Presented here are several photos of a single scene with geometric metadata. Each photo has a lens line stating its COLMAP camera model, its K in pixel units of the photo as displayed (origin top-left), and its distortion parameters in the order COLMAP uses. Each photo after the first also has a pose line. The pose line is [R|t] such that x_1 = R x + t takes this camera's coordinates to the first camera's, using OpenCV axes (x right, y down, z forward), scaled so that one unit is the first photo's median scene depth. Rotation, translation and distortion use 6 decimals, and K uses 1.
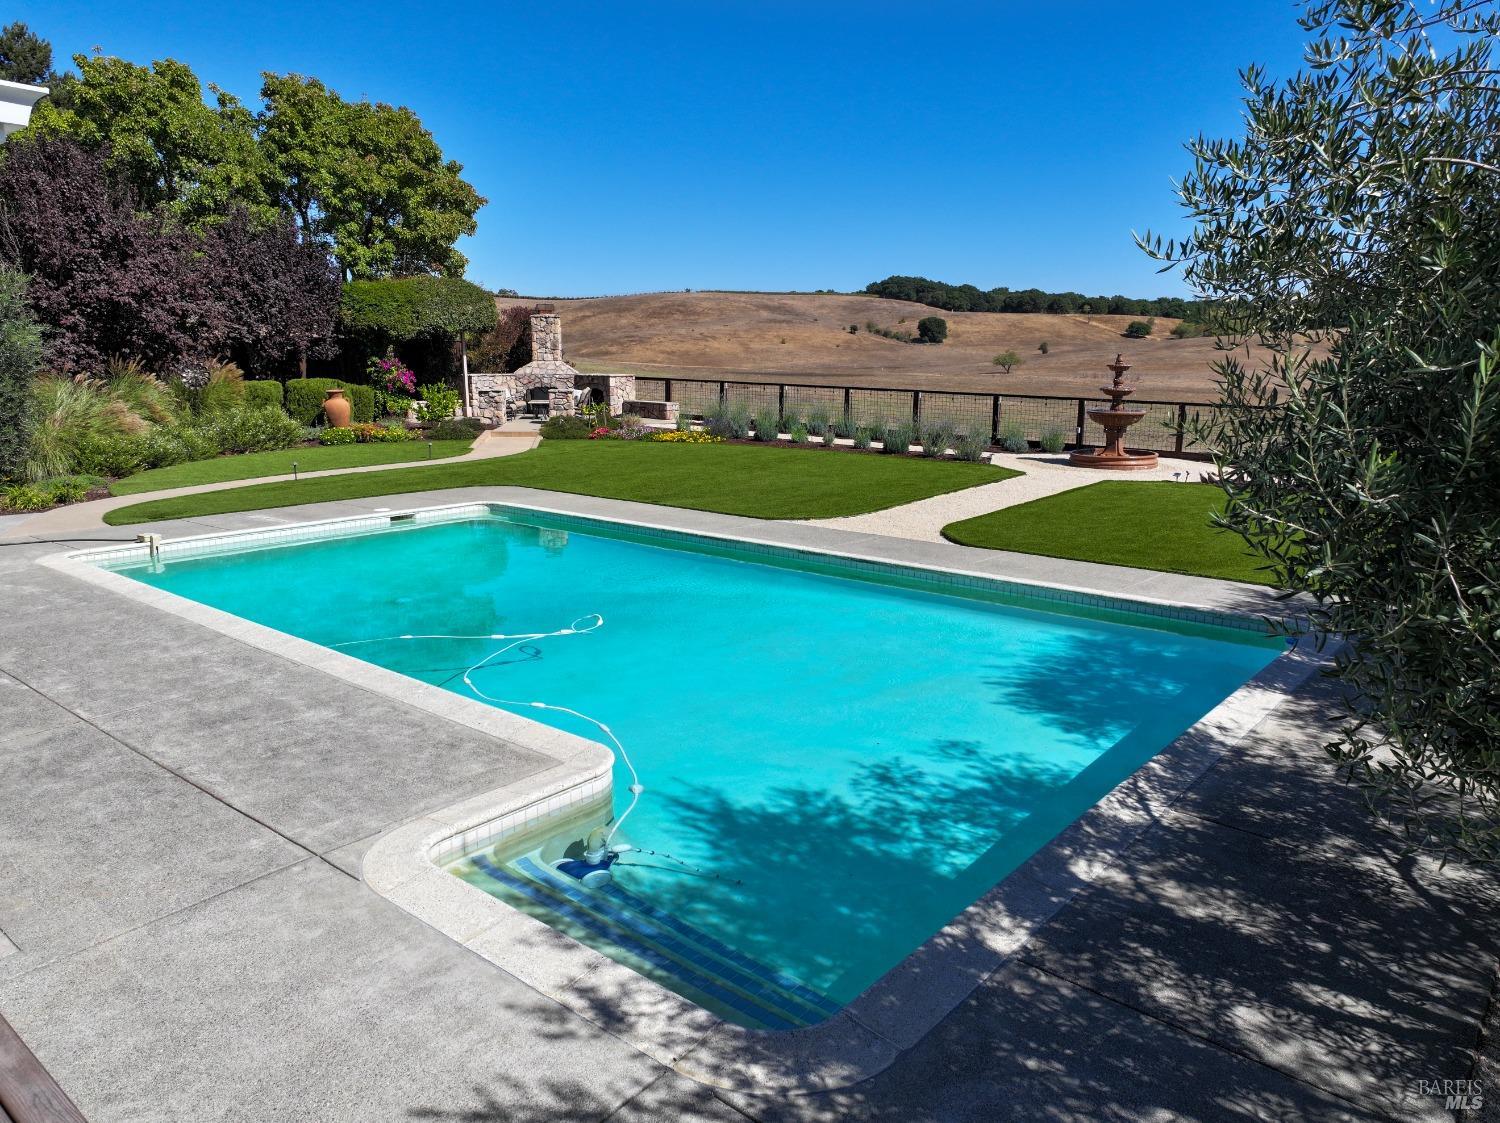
lens RADIAL K [[1026.5, 0, 750.0], [0, 1026.5, 561.5], [0, 0, 1]] dist [0.003160, 0.008251]
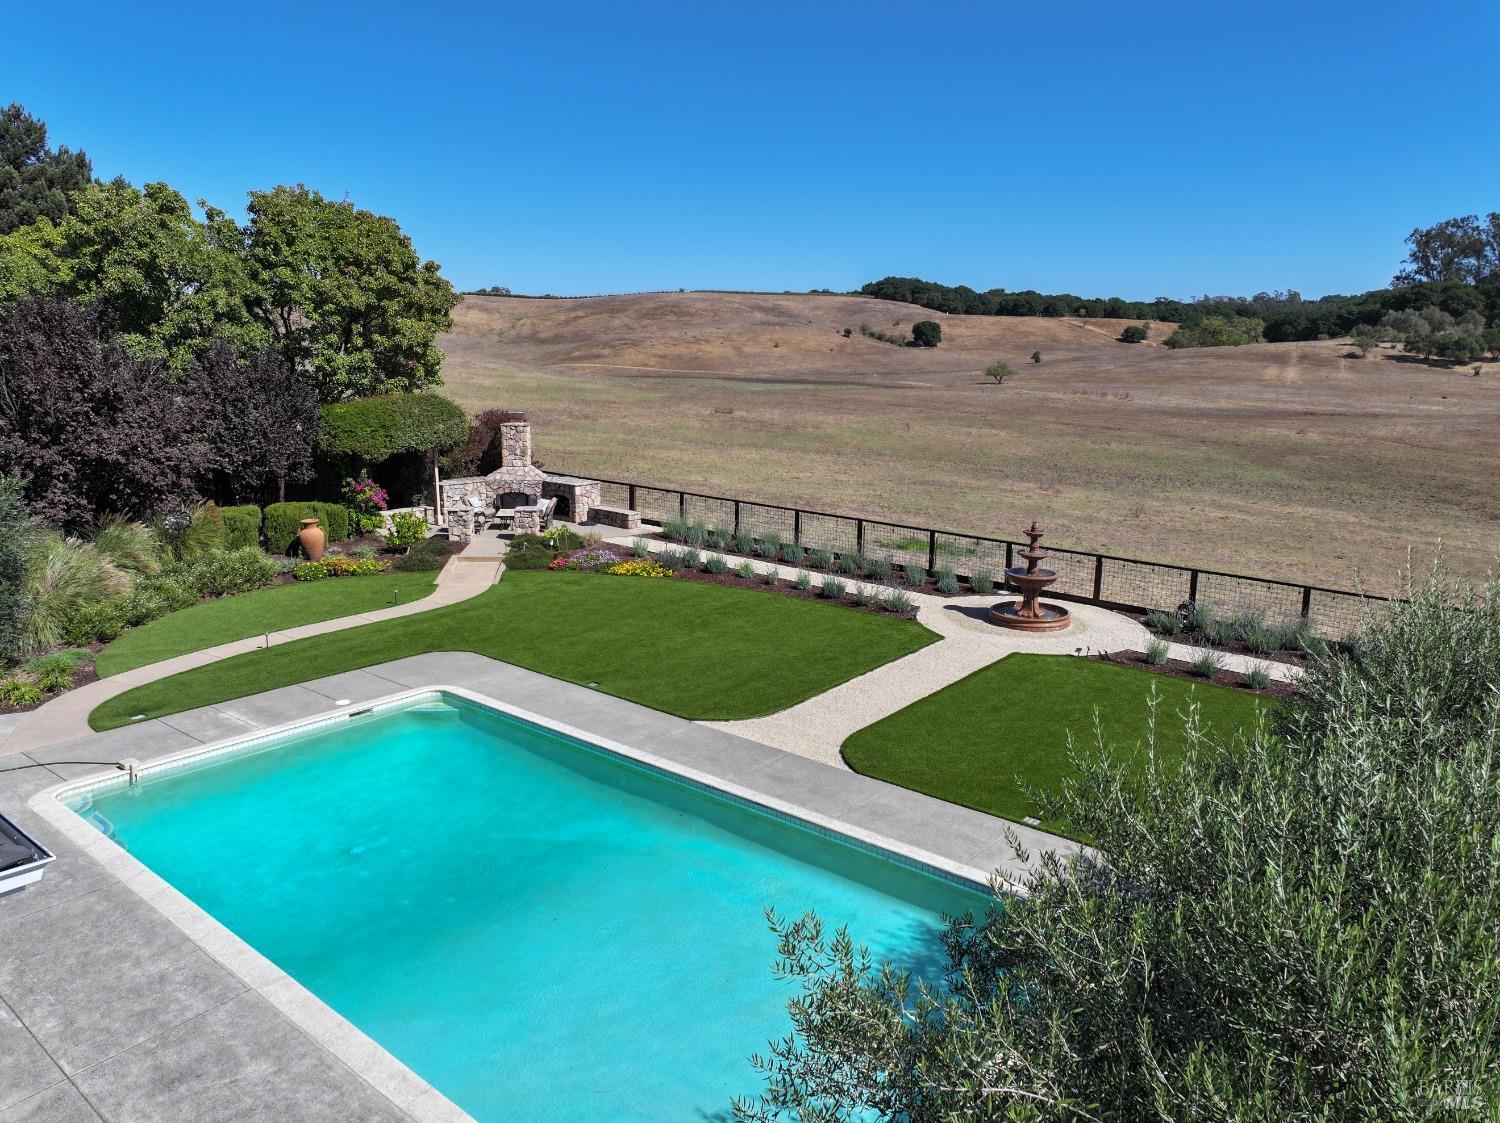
lens RADIAL K [[1043.8, 0, 747.6], [0, 1043.8, 530.6], [0, 0, 1]] dist [0.002797, 0.006820]
pose [[0.999992, 0.003870, 0.001363, 0.037362], [-0.003836, 0.999703, -0.024087, -0.107818], [-0.001455, 0.024082, 0.999709, -0.062606]]
